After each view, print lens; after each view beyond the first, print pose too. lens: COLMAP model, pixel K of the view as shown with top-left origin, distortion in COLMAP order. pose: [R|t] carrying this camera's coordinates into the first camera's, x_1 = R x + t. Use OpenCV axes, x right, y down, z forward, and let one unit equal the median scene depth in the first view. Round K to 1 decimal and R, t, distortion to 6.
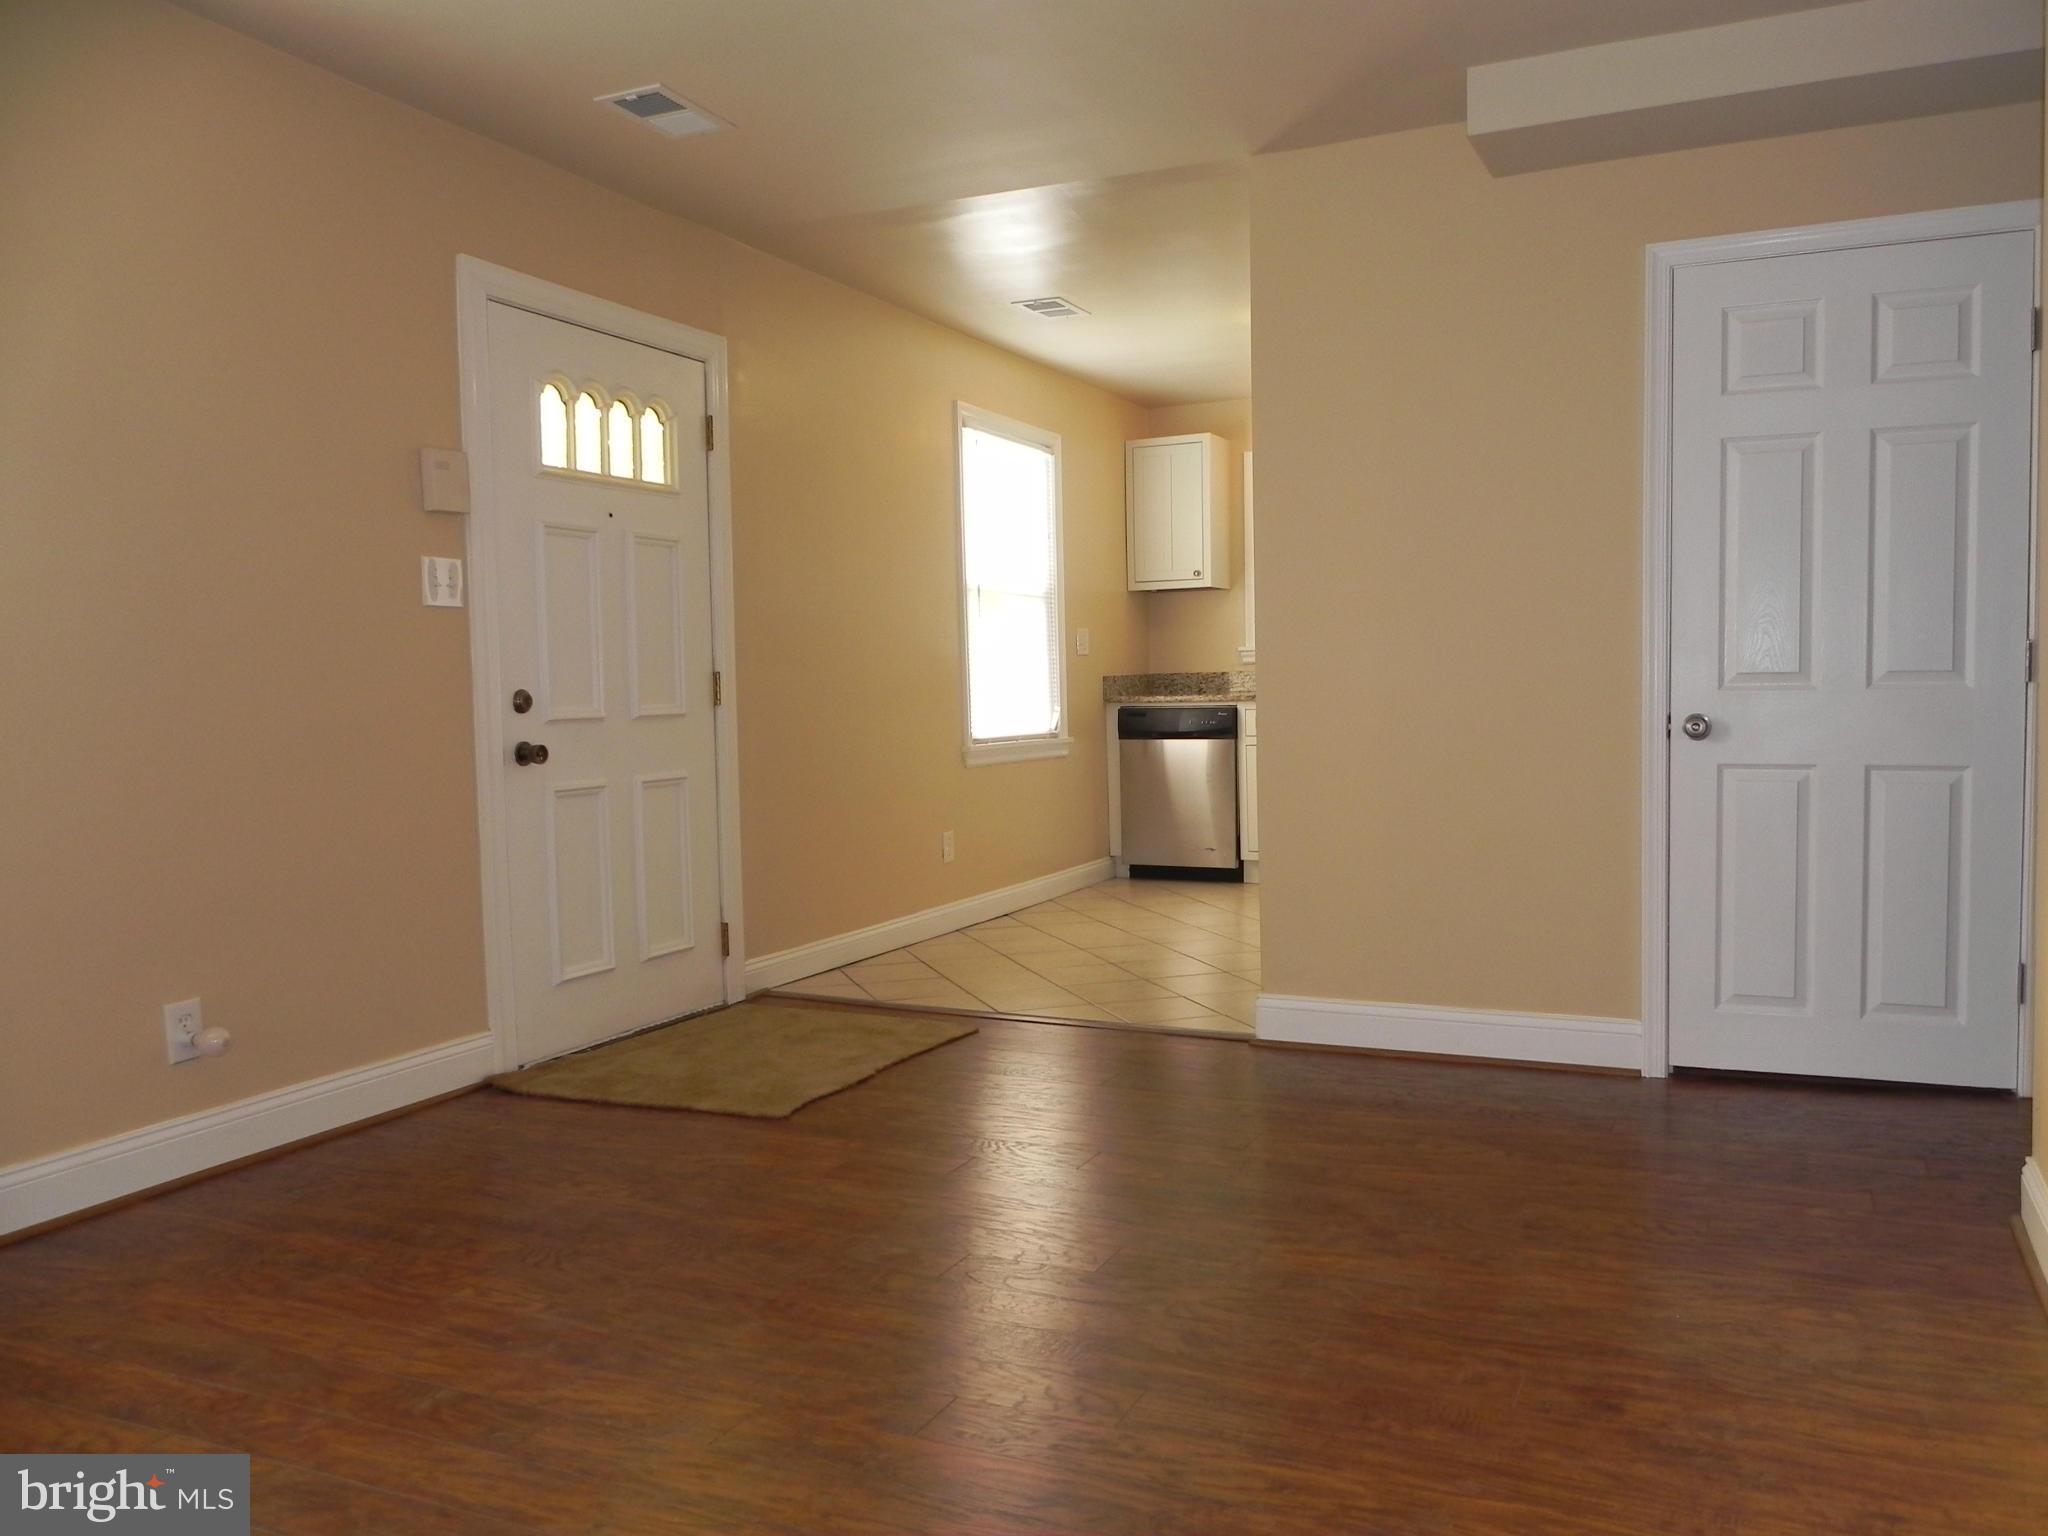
lens RADIAL K [[1520.6, 0, 1114.4], [0, 1520.6, 775.4], [0, 0, 1]] dist [-0.012333, -0.003768]
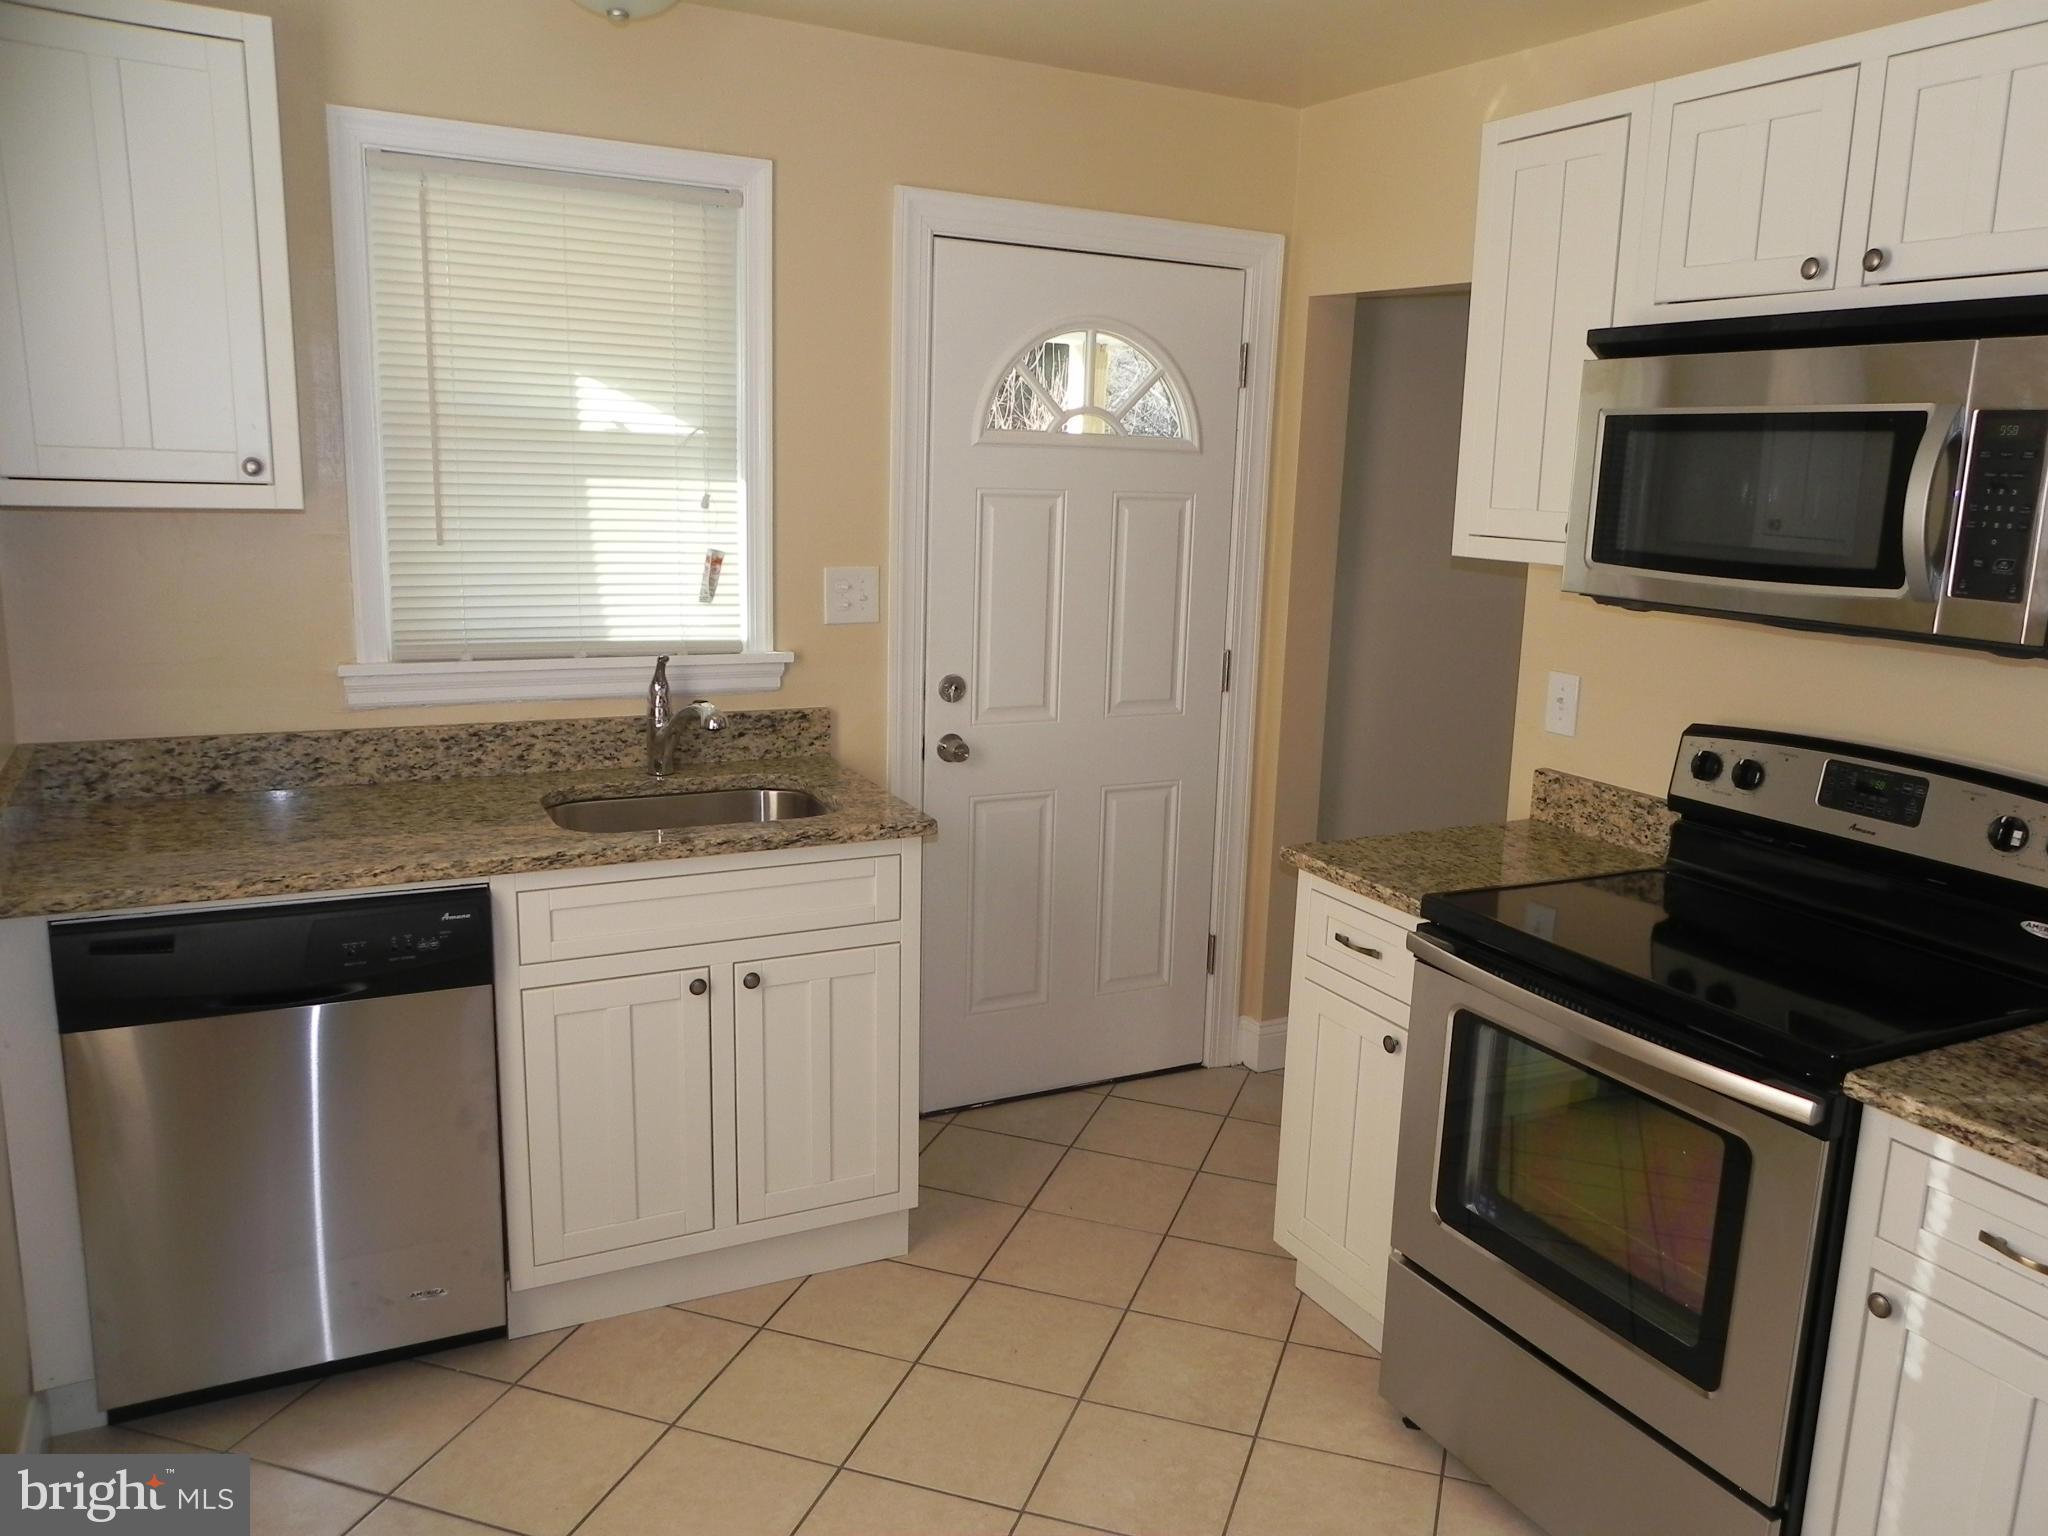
lens RADIAL K [[1535.5, 0, 1077.0], [0, 1535.5, 770.7], [0, 0, 1]] dist [-0.010688, -0.003576]
pose [[0.620979, -0.113903, 0.775507, -0.196324], [0.004455, 0.989882, 0.141822, -0.227746], [-0.783814, -0.084613, 0.615204, 1.307924]]
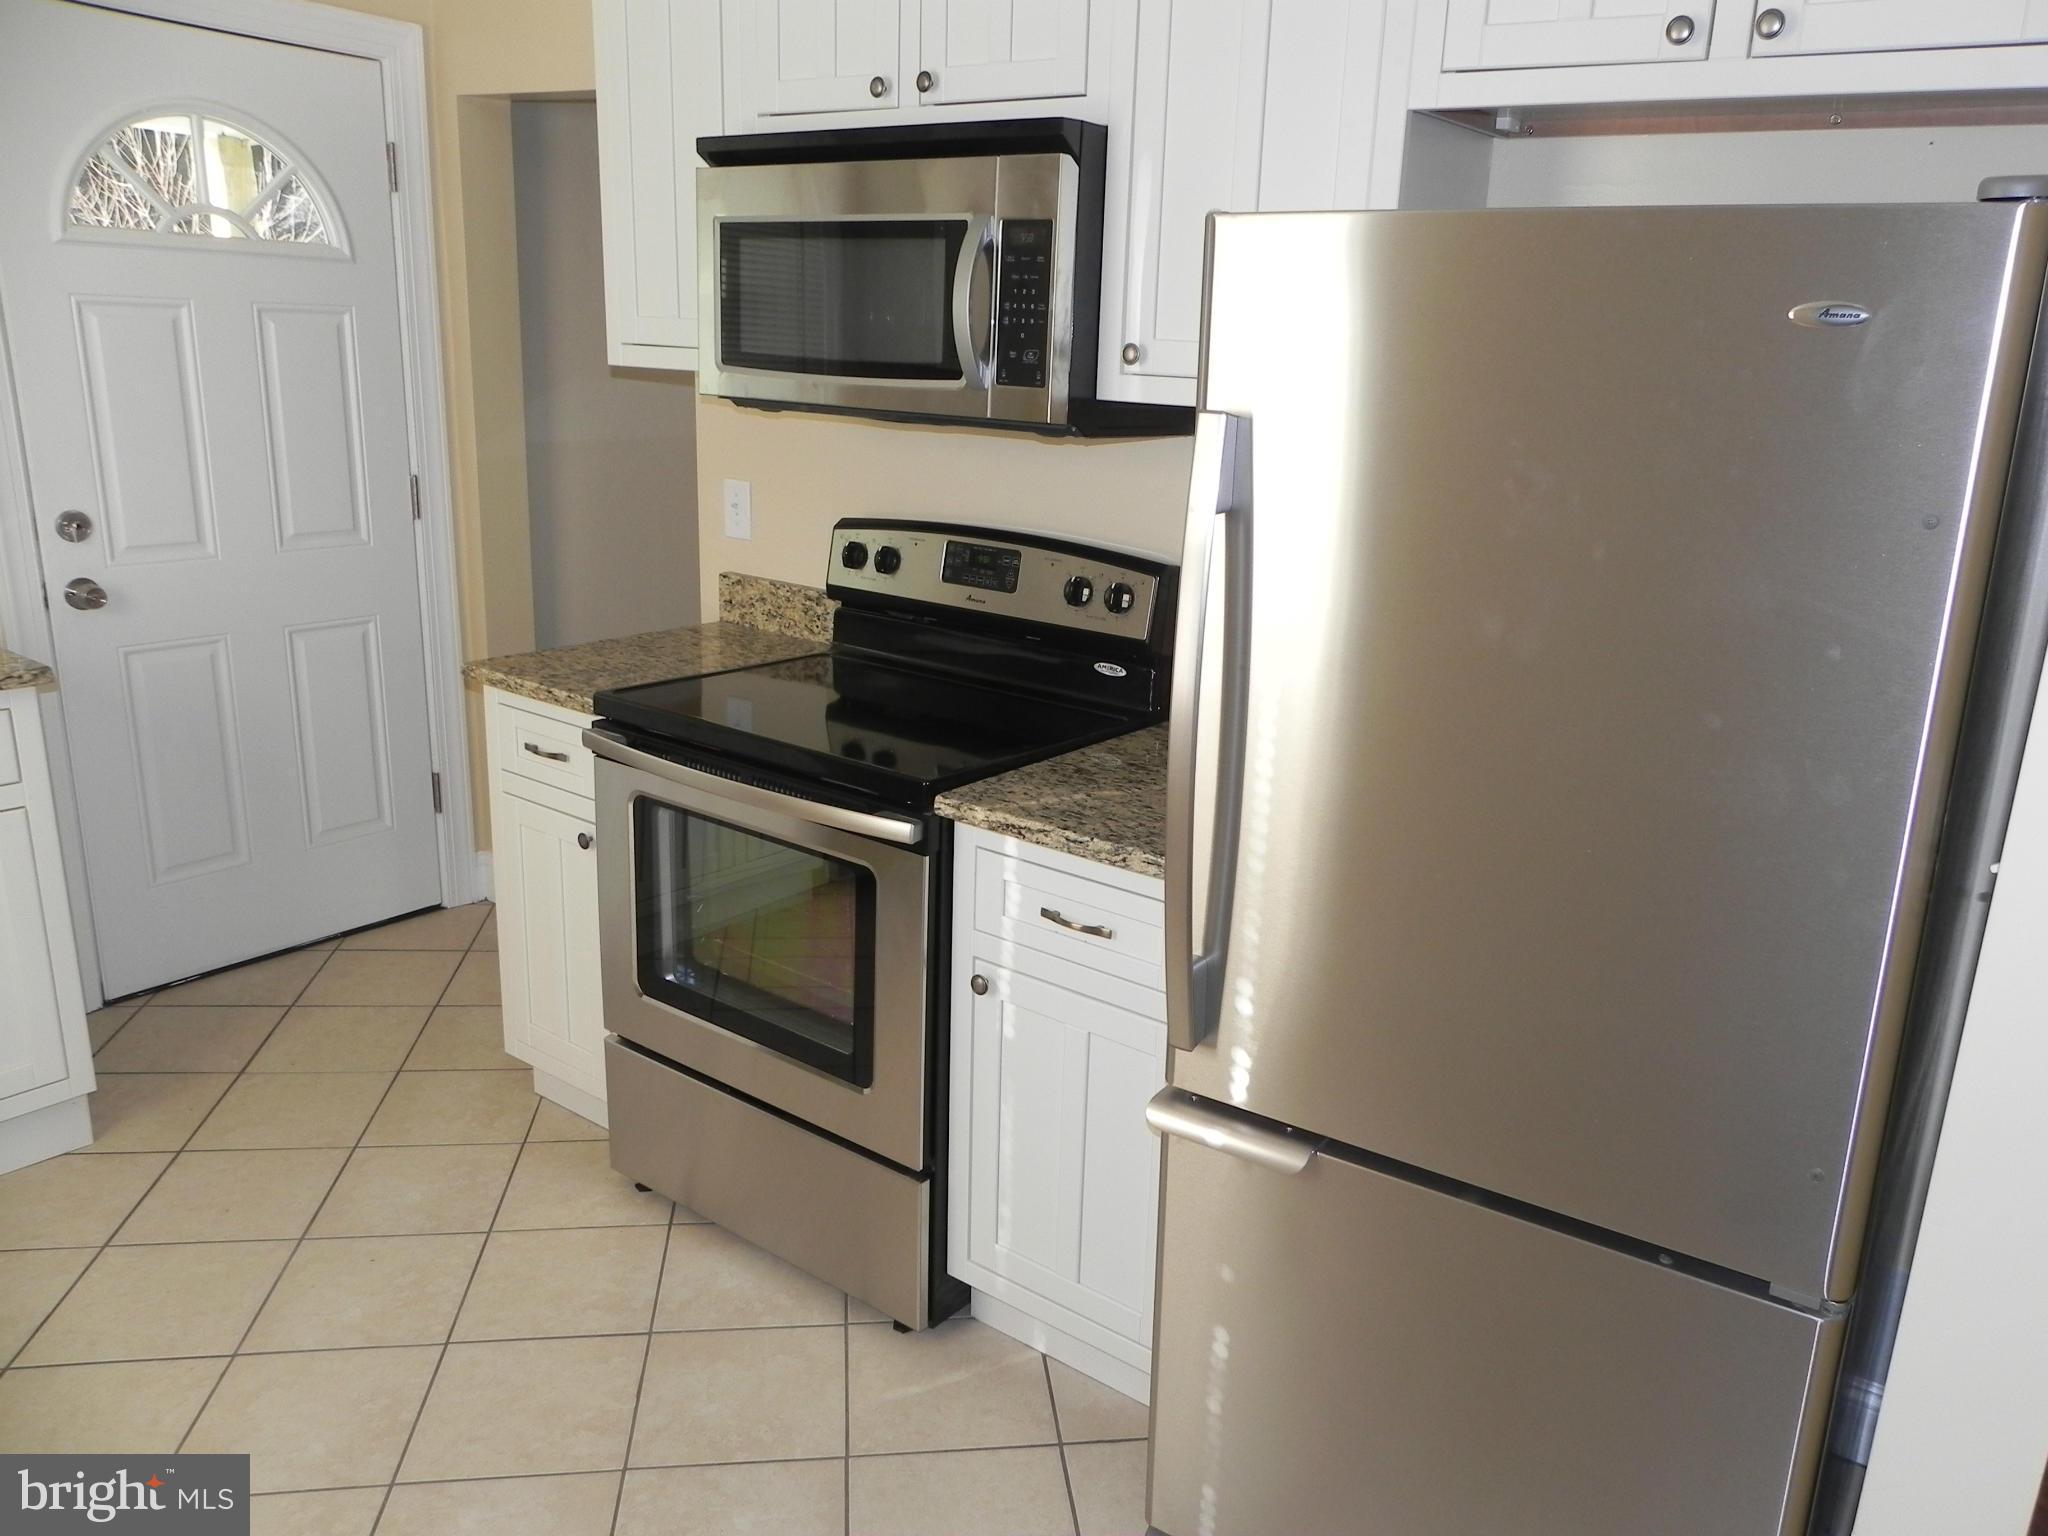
lens RADIAL K [[1544.9, 0, 1059.5], [0, 1544.9, 770.5], [0, 0, 1]] dist [-0.024426, 0.056404]
pose [[0.231179, -0.239972, 0.942852, -0.209078], [0.015807, 0.969902, 0.242981, -0.211772], [-0.972783, -0.041269, 0.228014, 1.233122]]
